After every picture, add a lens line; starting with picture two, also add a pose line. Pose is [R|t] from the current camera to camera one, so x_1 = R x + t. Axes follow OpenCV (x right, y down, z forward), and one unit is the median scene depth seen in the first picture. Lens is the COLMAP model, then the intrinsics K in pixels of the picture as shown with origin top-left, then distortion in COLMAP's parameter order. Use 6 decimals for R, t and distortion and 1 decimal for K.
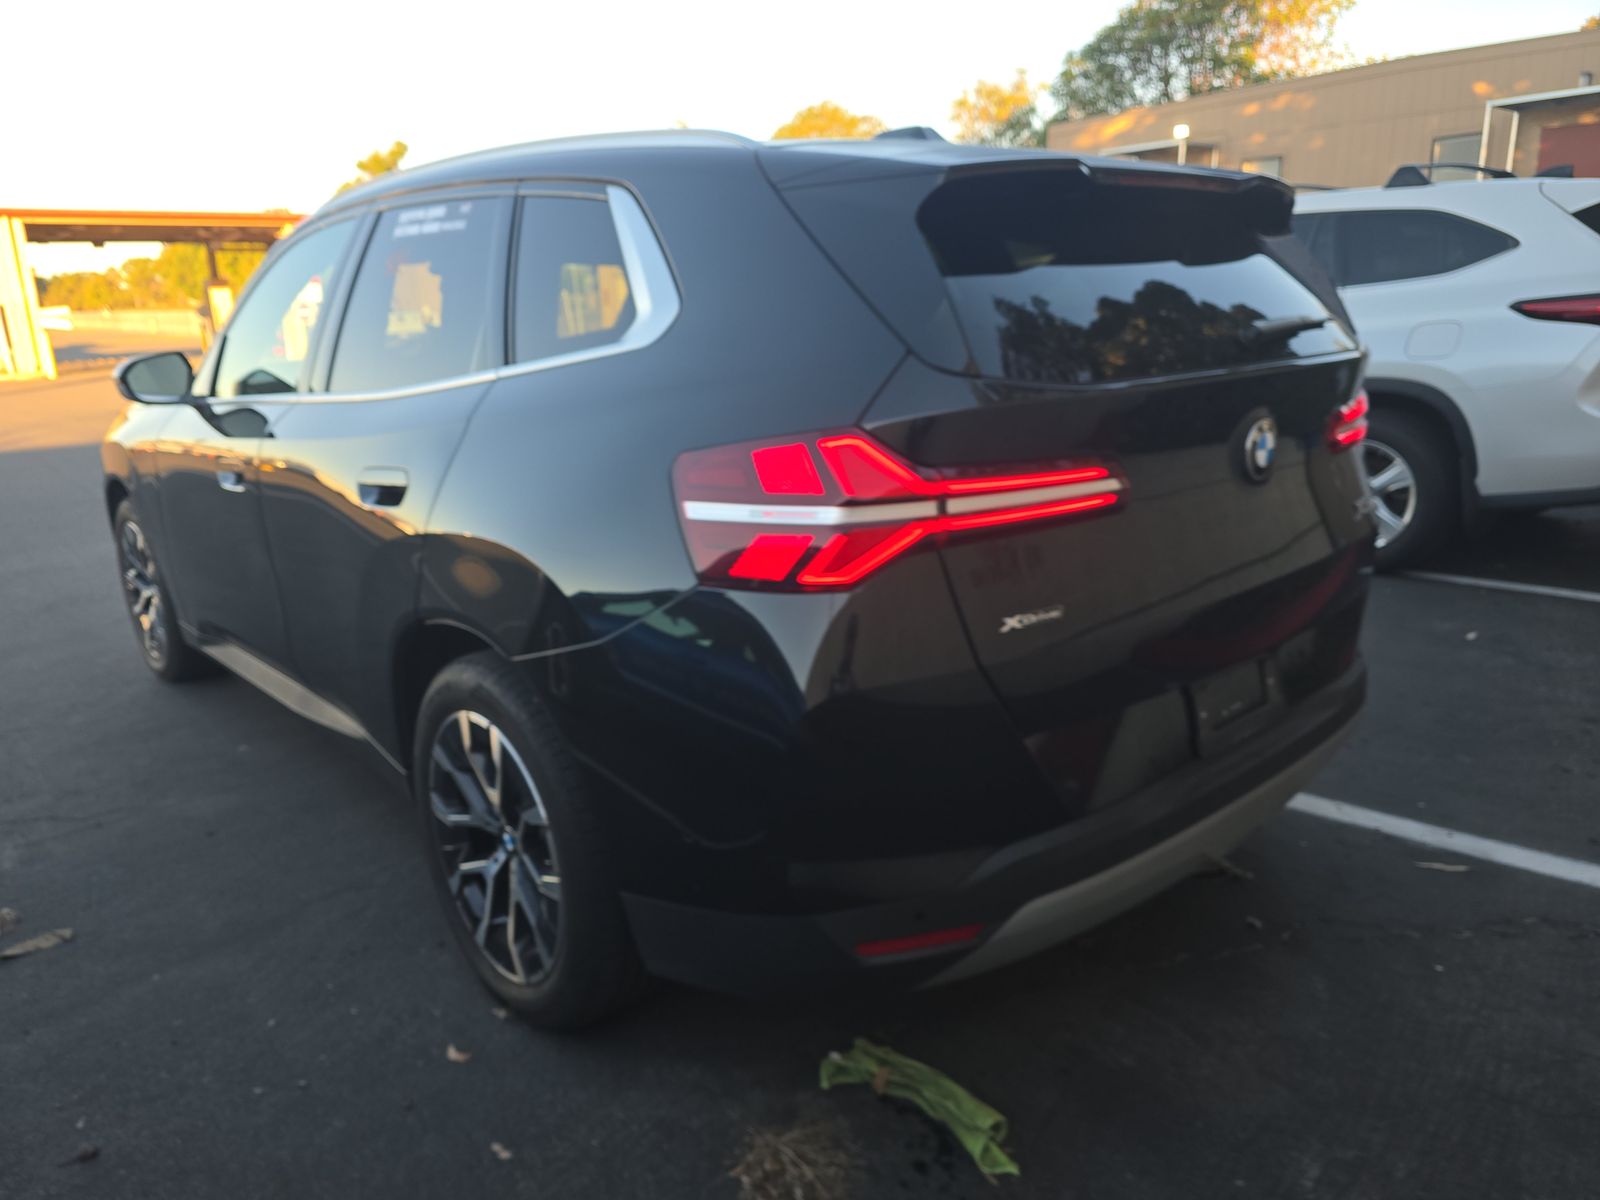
lens RADIAL K [[1069.8, 0, 812.9], [0, 1069.8, 634.1], [0, 0, 1]] dist [0.003966, -0.009452]
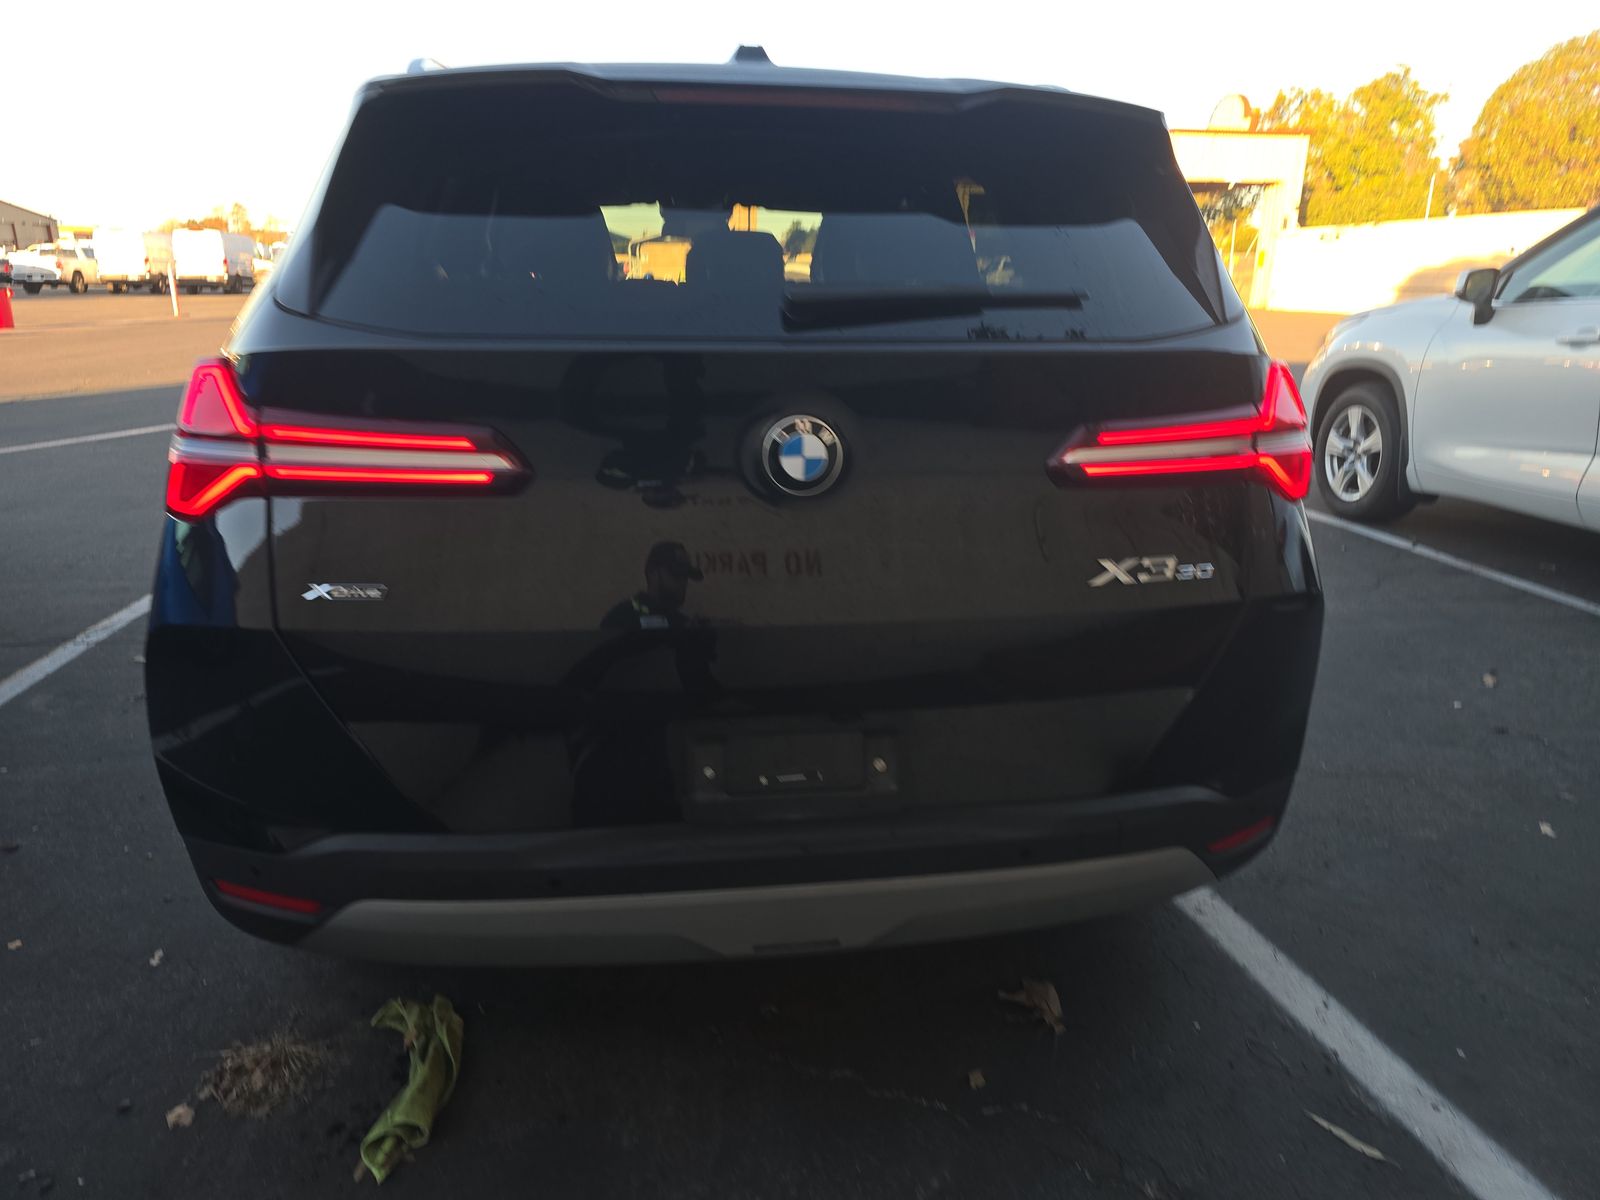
lens RADIAL K [[1069.8, 0, 812.9], [0, 1069.8, 634.1], [0, 0, 1]] dist [0.003966, -0.009452]
pose [[0.839017, 0.224426, -0.495665, 0.933034], [-0.205283, 0.974215, 0.093618, -0.136791], [0.503895, 0.023205, 0.863453, 0.398722]]
